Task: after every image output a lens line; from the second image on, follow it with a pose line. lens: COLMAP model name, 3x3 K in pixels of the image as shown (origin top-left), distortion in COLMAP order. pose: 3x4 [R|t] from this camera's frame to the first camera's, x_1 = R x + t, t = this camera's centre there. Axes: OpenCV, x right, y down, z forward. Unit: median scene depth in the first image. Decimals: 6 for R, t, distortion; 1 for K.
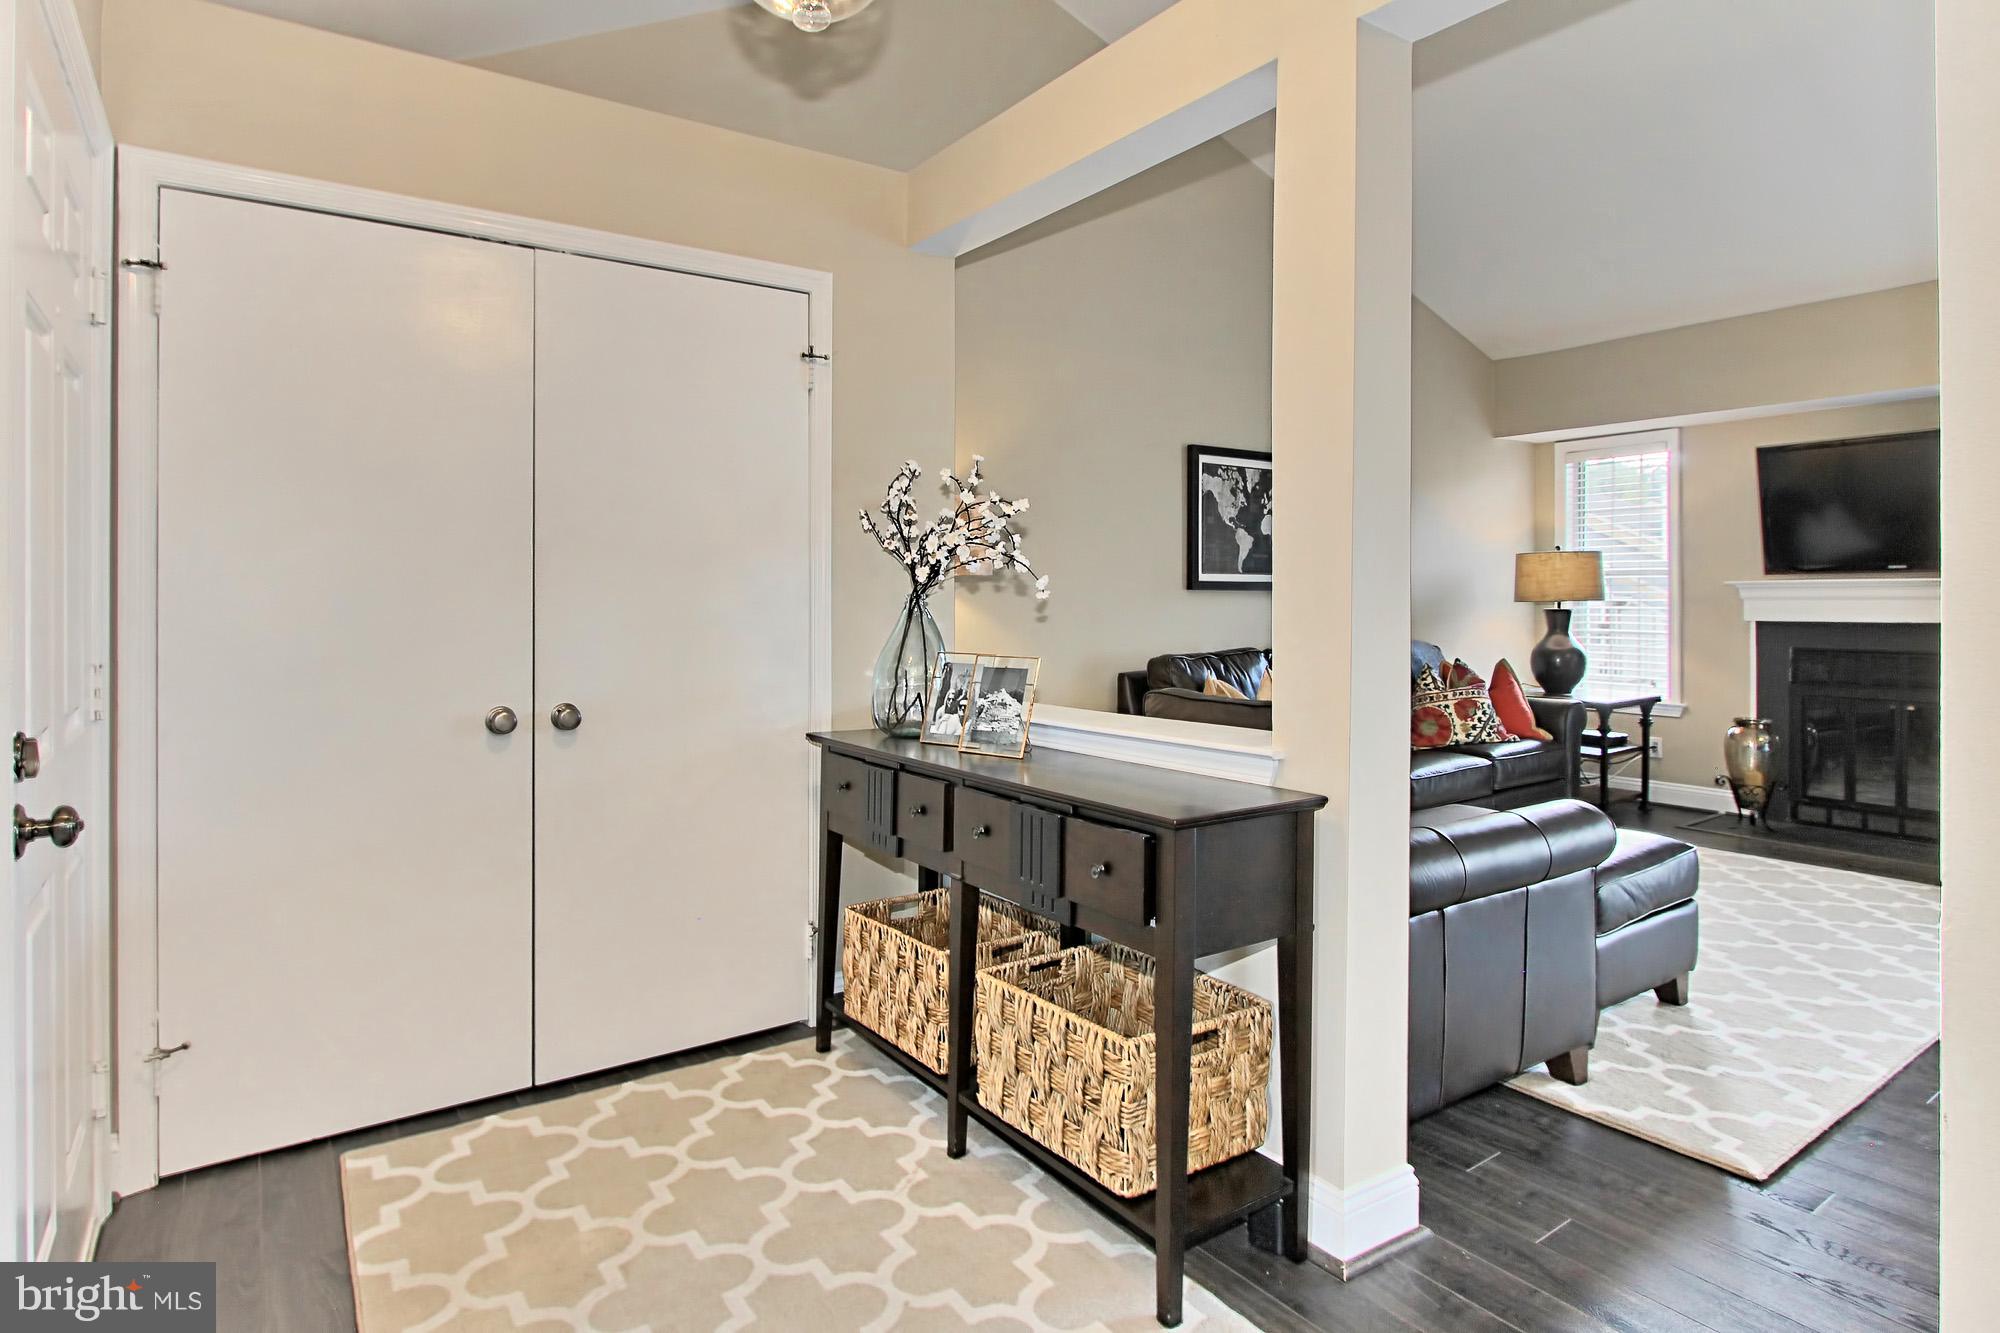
lens RADIAL K [[1067.8, 0, 1000.2], [0, 1067.8, 603.6], [0, 0, 1]] dist [-0.002195, 0.005344]
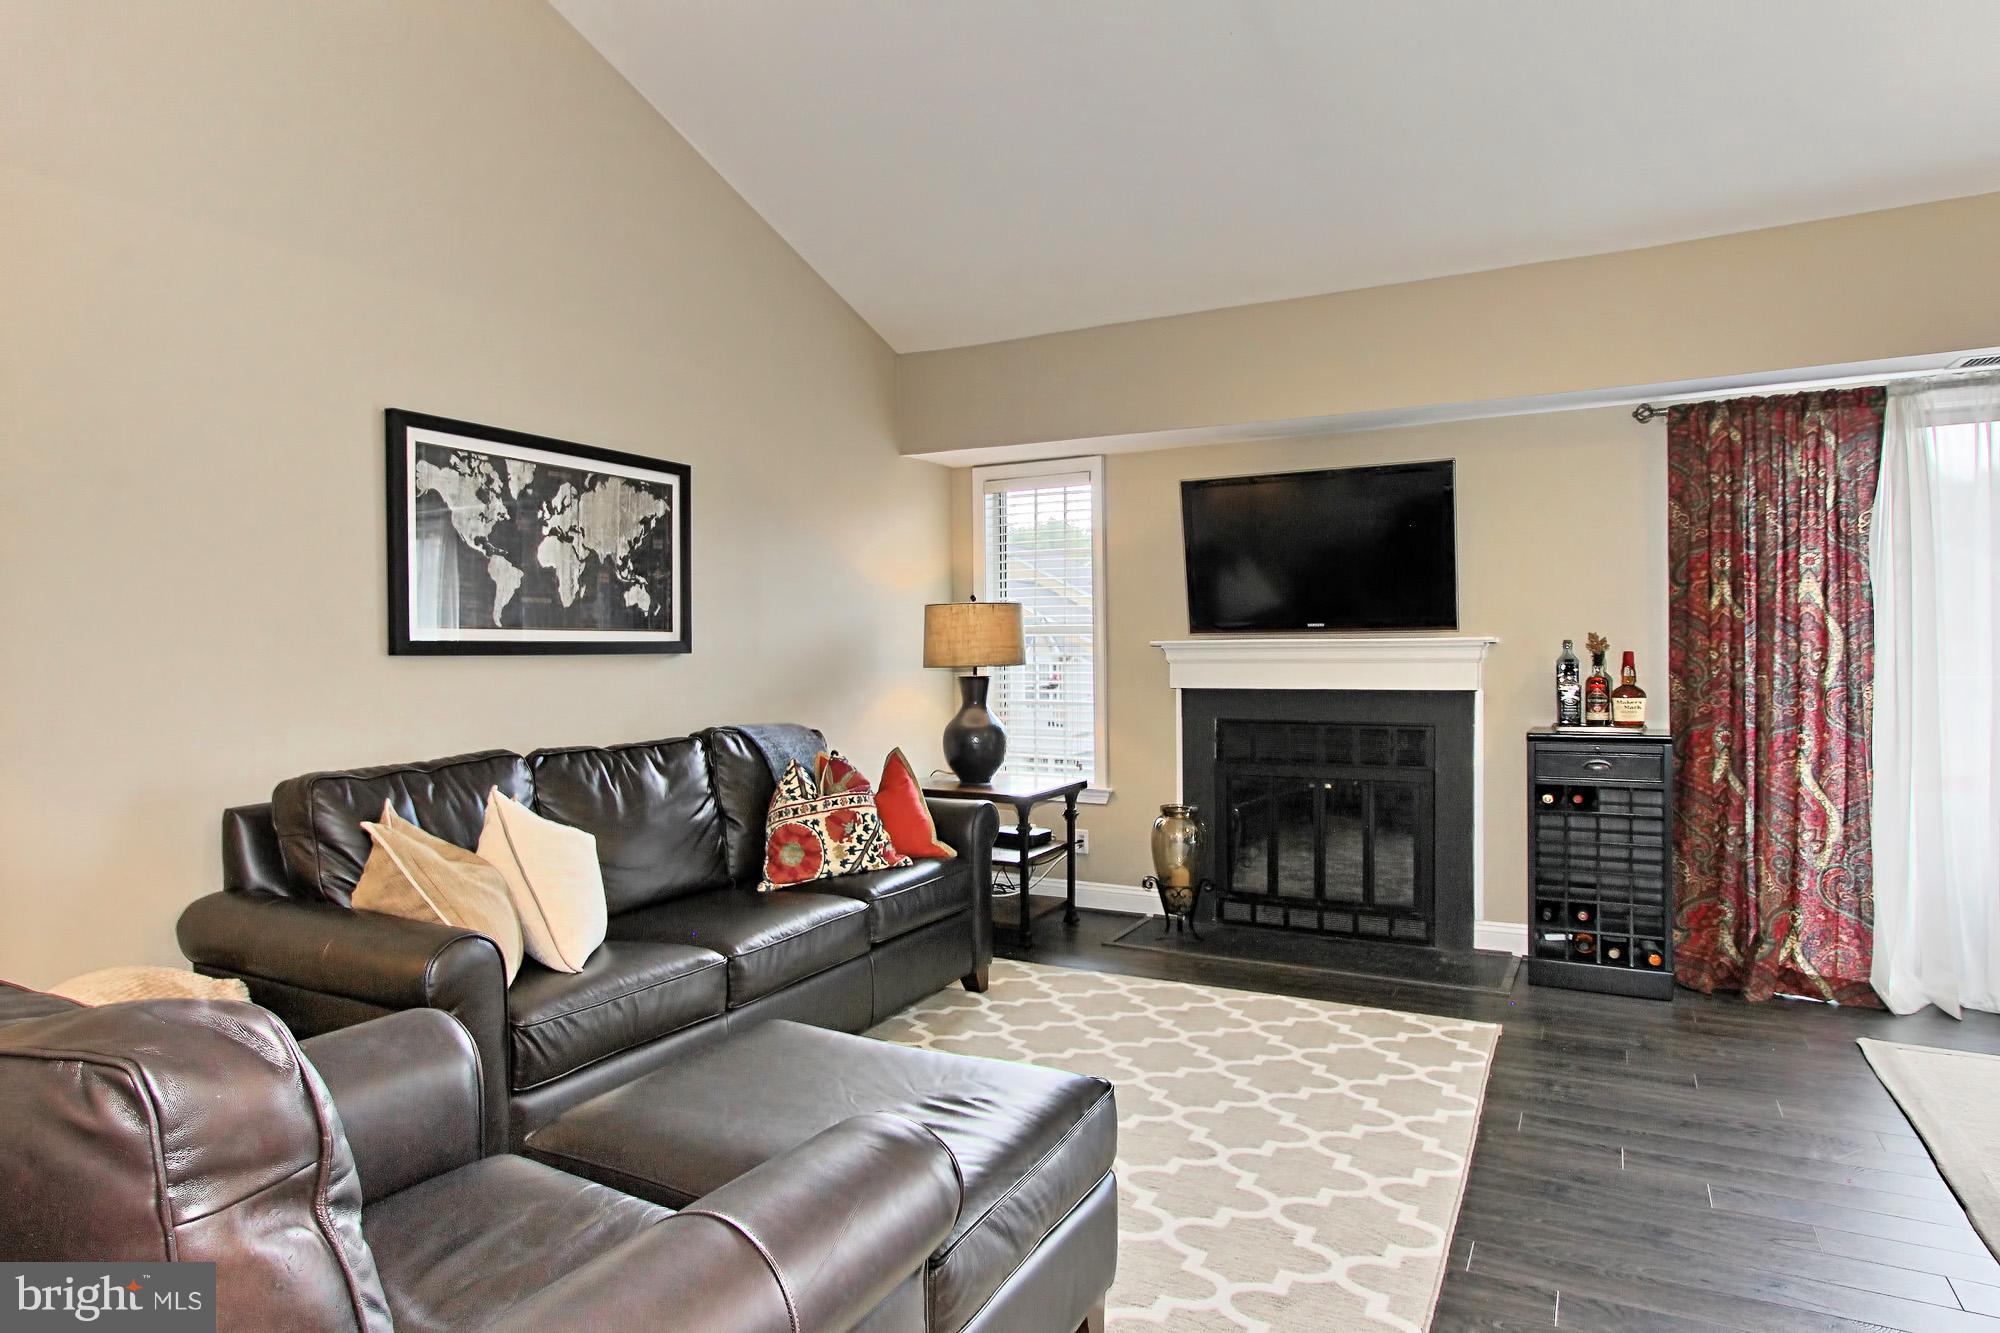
lens RADIAL K [[1152.8, 0, 979.9], [0, 1152.8, 669.9], [0, 0, 1]] dist [-0.003302, -0.000497]
pose [[0.900473, -0.010373, 0.434789, 0.182458], [0.007401, 0.999936, 0.008528, -0.007641], [-0.434850, -0.004462, 0.900492, 0.270270]]
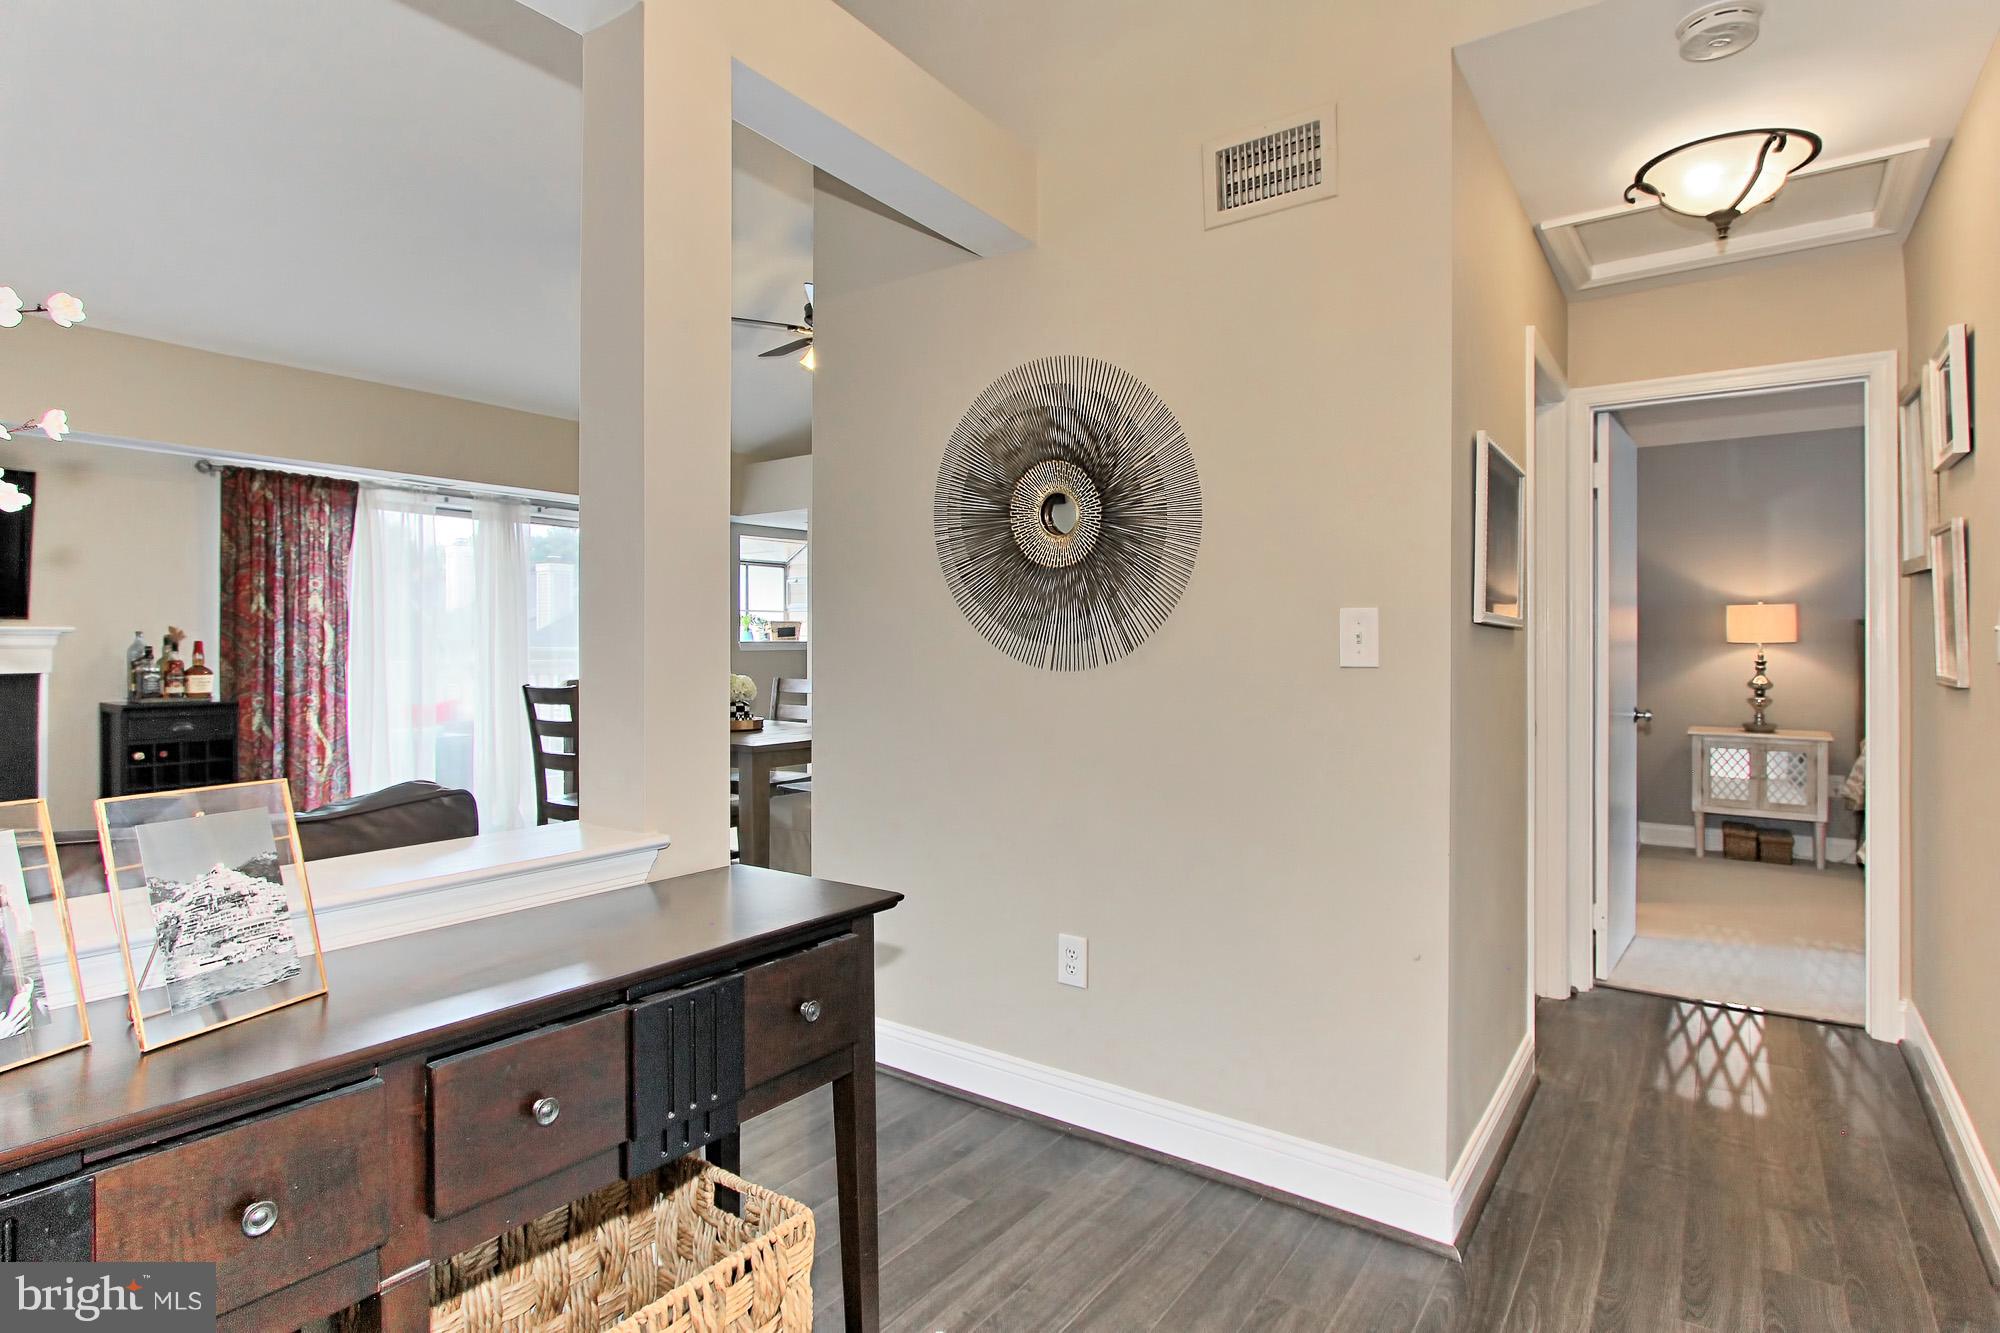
lens RADIAL K [[1028.6, 0, 997.8], [0, 1028.6, 646.4], [0, 0, 1]] dist [-0.013518, 0.000592]
pose [[-0.315157, 0.002560, 0.949036, -0.210436], [0.001938, 0.999996, -0.002054, -0.001730], [-0.949038, 0.001192, -0.315161, 0.383268]]
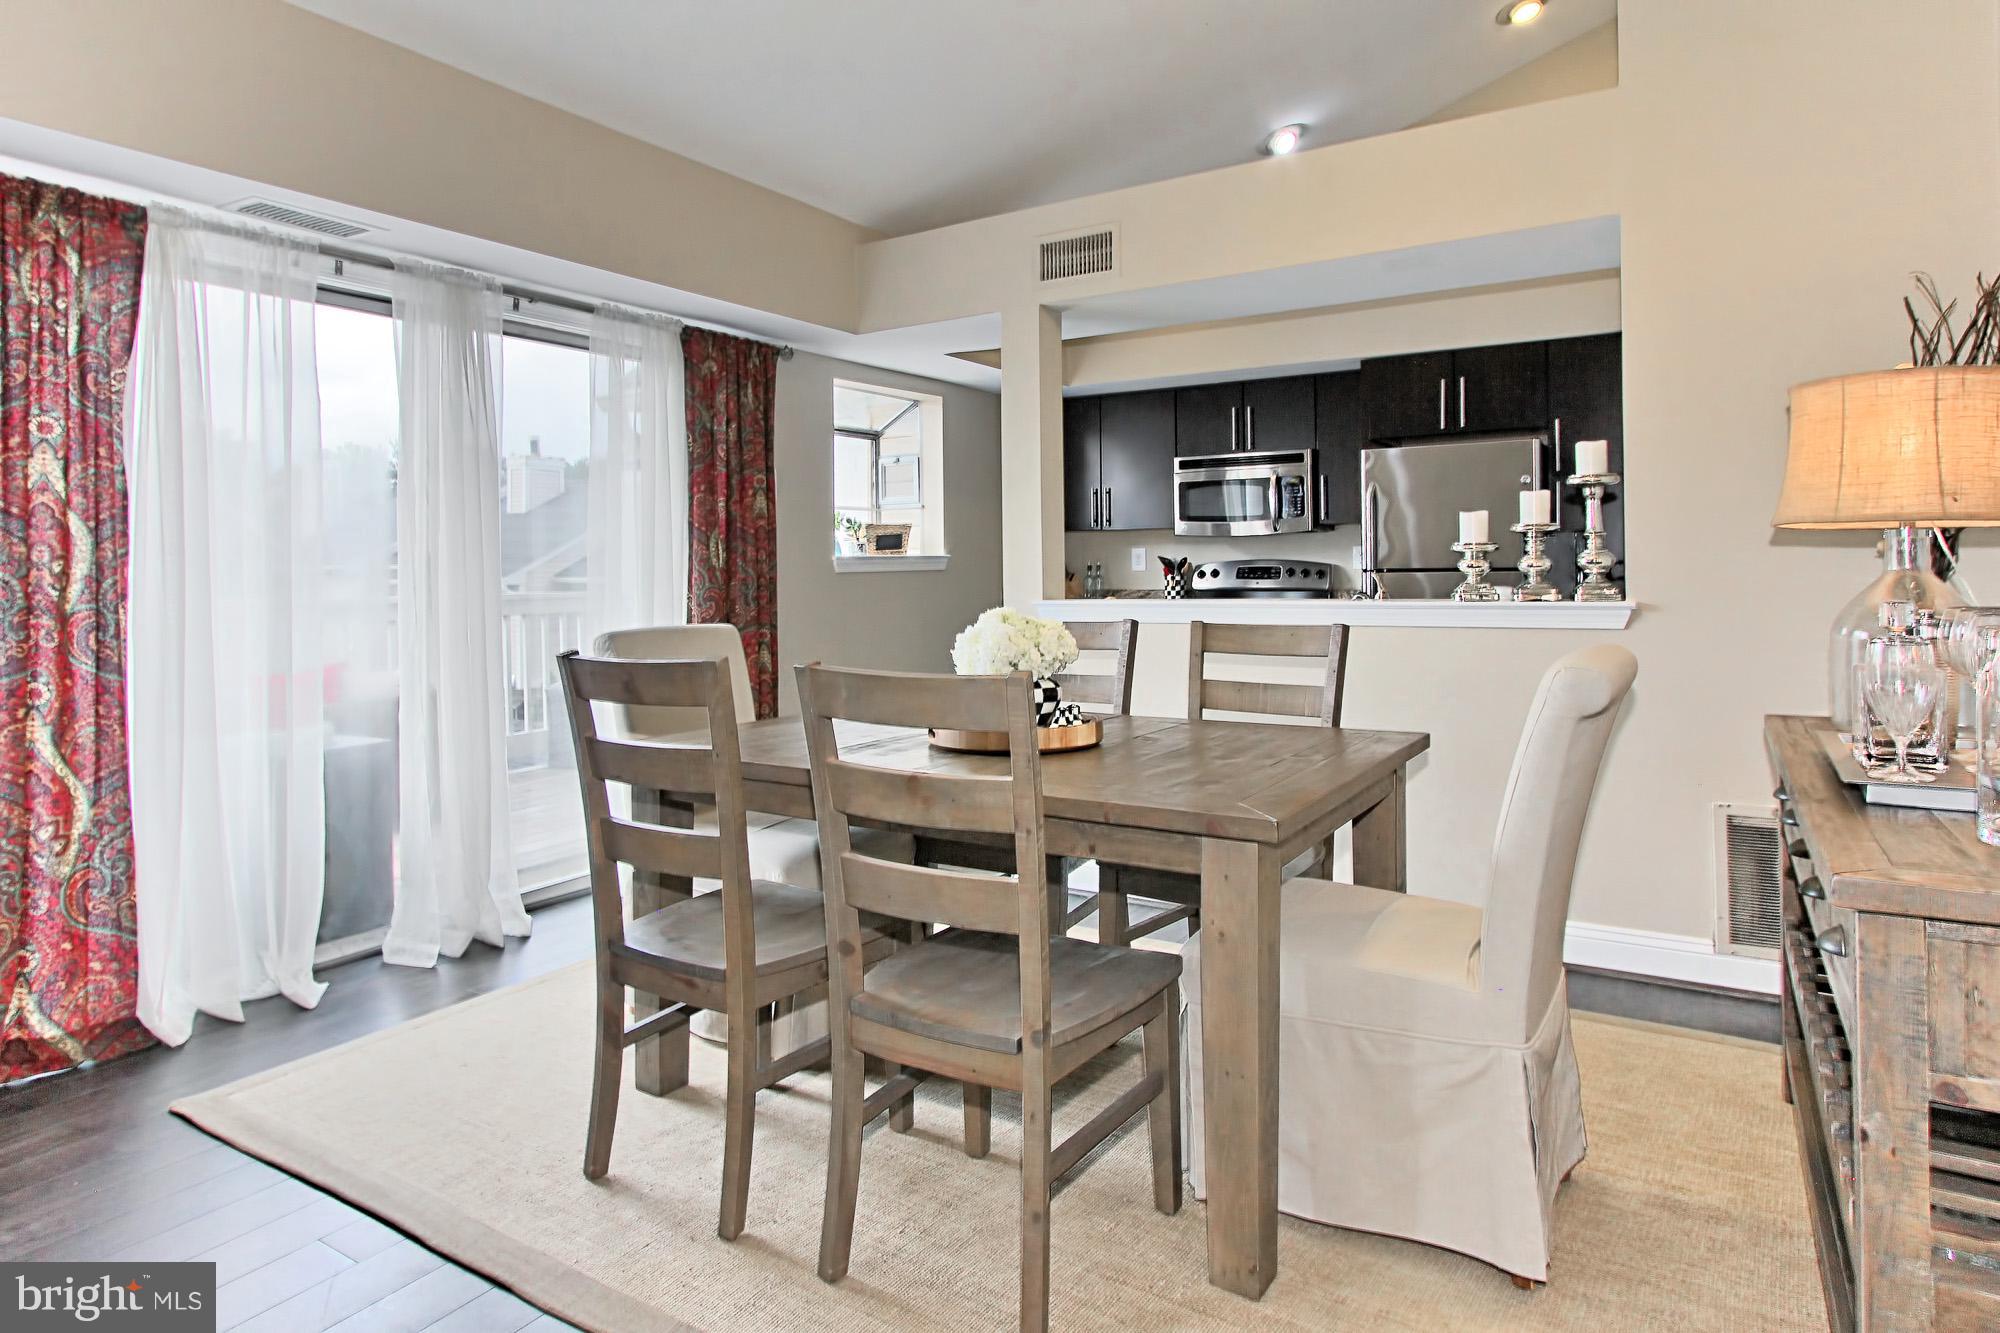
lens RADIAL K [[1167.7, 0, 1007.5], [0, 1167.7, 562.2], [0, 0, 1]] dist [-0.022357, 0.012389]
pose [[-0.380171, 0.013144, 0.924823, 0.361044], [0.015195, 0.999853, -0.007965, 0.002276], [-0.924791, 0.011024, -0.380315, 0.515204]]
